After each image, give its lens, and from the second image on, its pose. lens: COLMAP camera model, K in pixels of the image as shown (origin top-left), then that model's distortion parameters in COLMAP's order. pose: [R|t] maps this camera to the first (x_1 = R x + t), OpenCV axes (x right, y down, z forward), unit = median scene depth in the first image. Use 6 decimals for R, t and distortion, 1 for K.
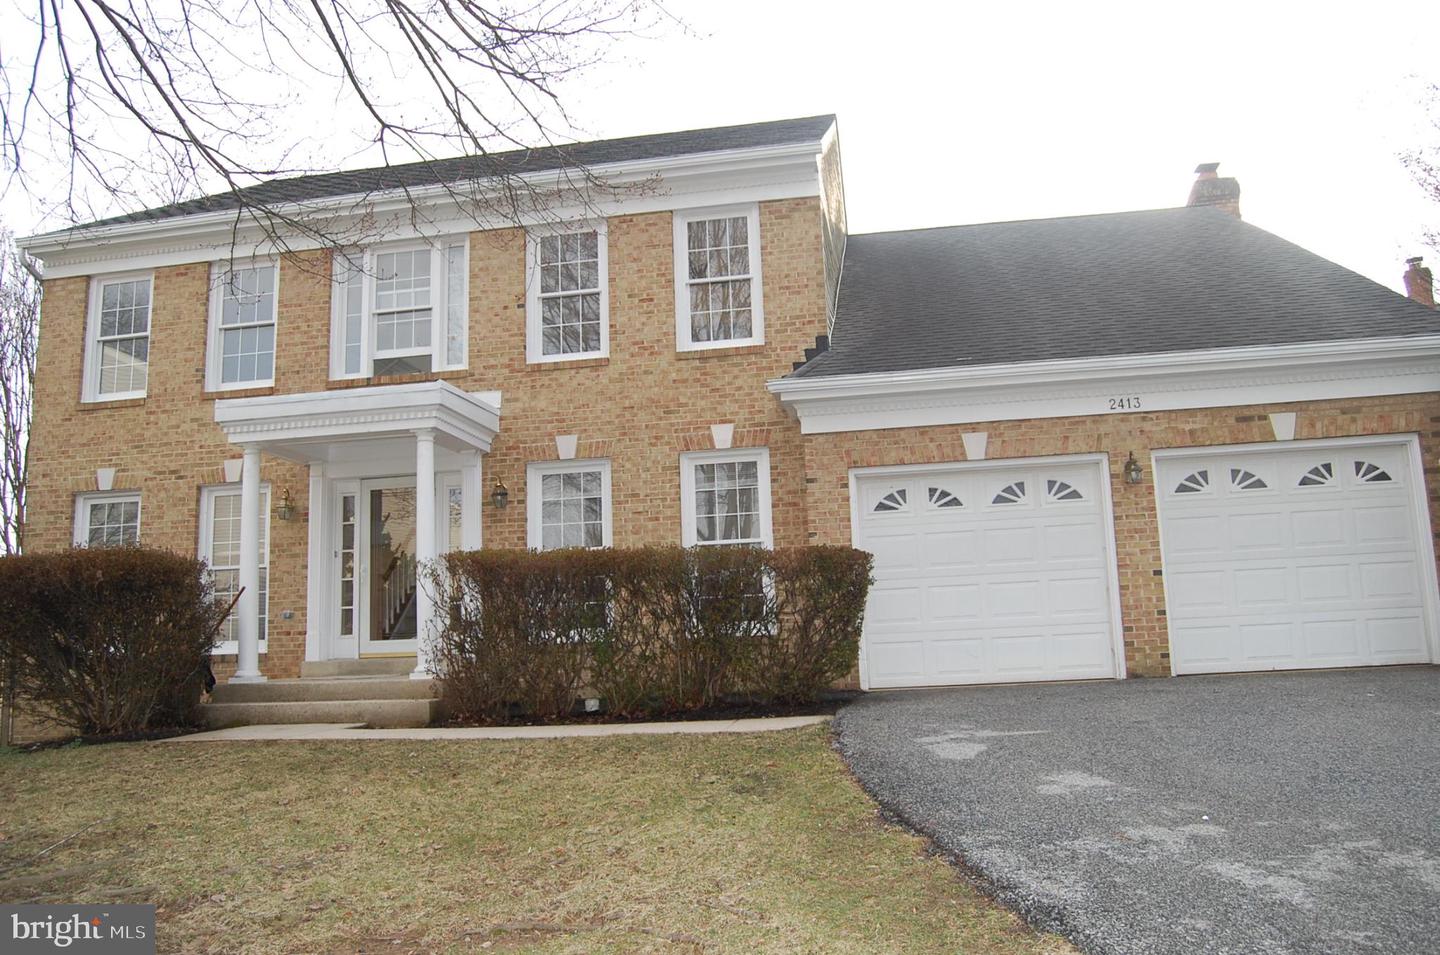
lens RADIAL K [[1125.4, 0, 722.2], [0, 1125.4, 481.2], [0, 0, 1]] dist [-0.090951, 0.029878]
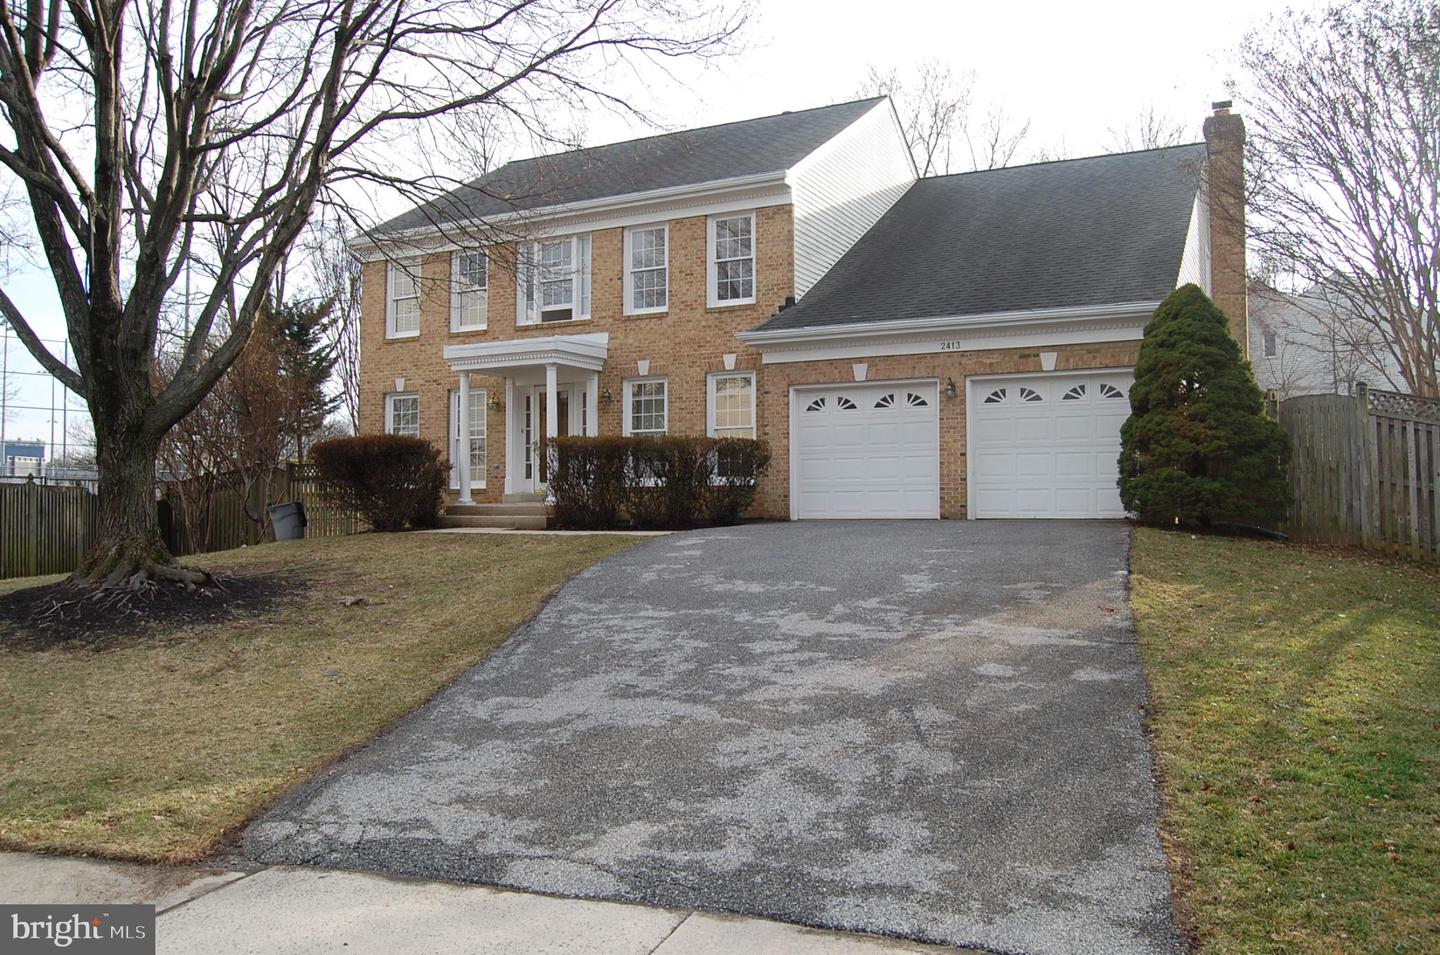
lens RADIAL K [[1125.4, 0, 727.6], [0, 1125.4, 479.5], [0, 0, 1]] dist [-0.090951, 0.029878]
pose [[0.953120, 0.025647, -0.301505, 0.480338], [0.017307, 0.990150, 0.138937, -0.095412], [0.302098, -0.137642, 0.943288, -0.534721]]
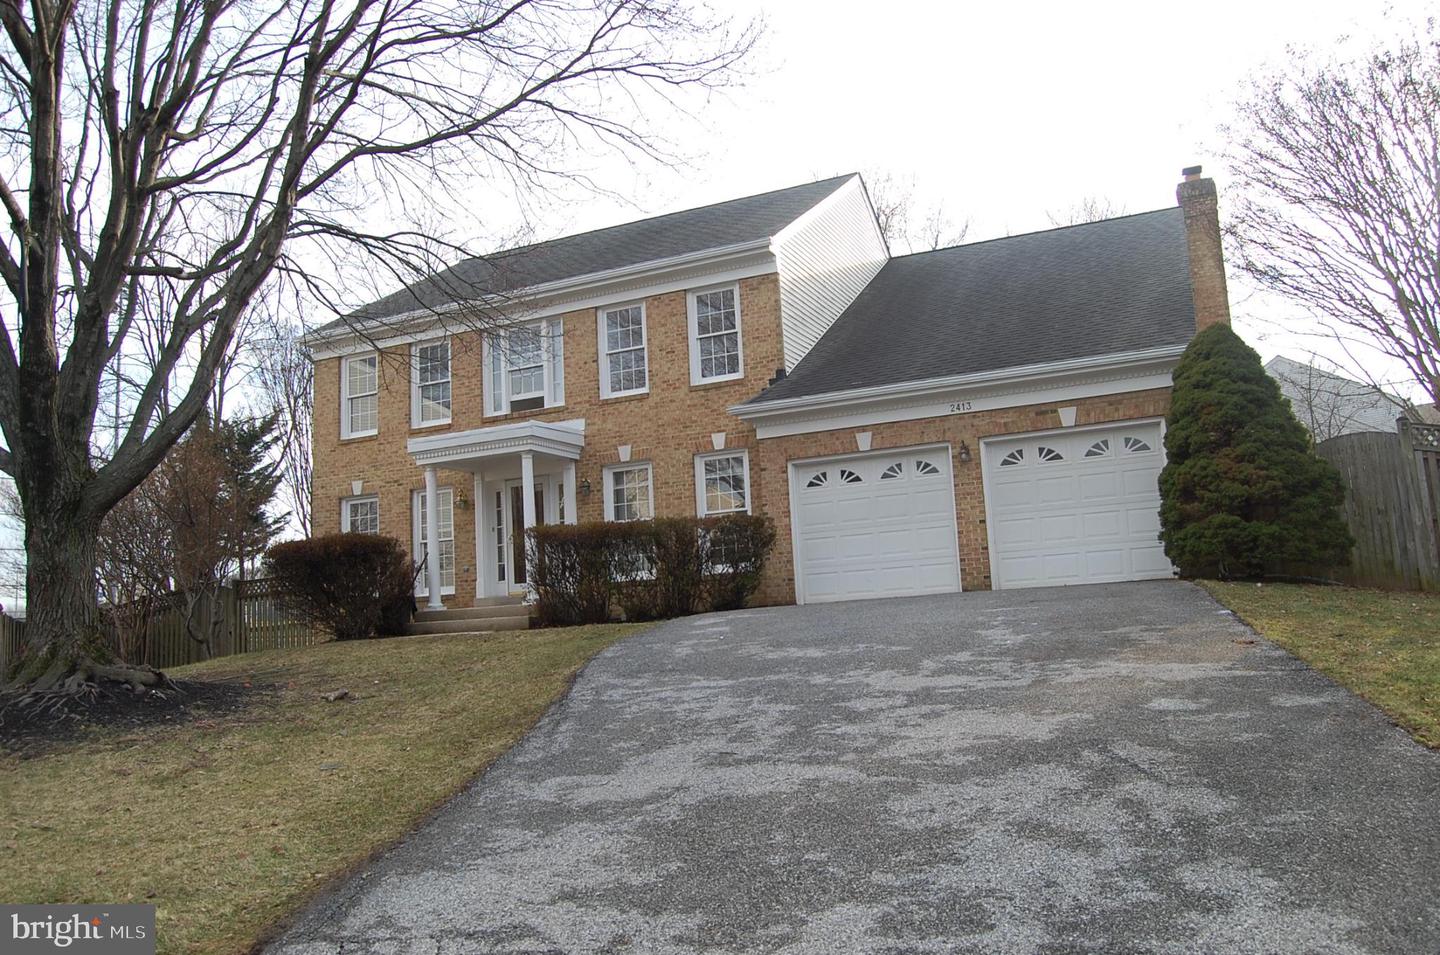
lens RADIAL K [[1125.4, 0, 728.6], [0, 1125.4, 480.8], [0, 0, 1]] dist [-0.090951, 0.029878]
pose [[0.967800, -0.049916, -0.246722, 0.376733], [0.059493, 0.997731, 0.031512, -0.033258], [0.244589, -0.045176, 0.968574, -0.451888]]
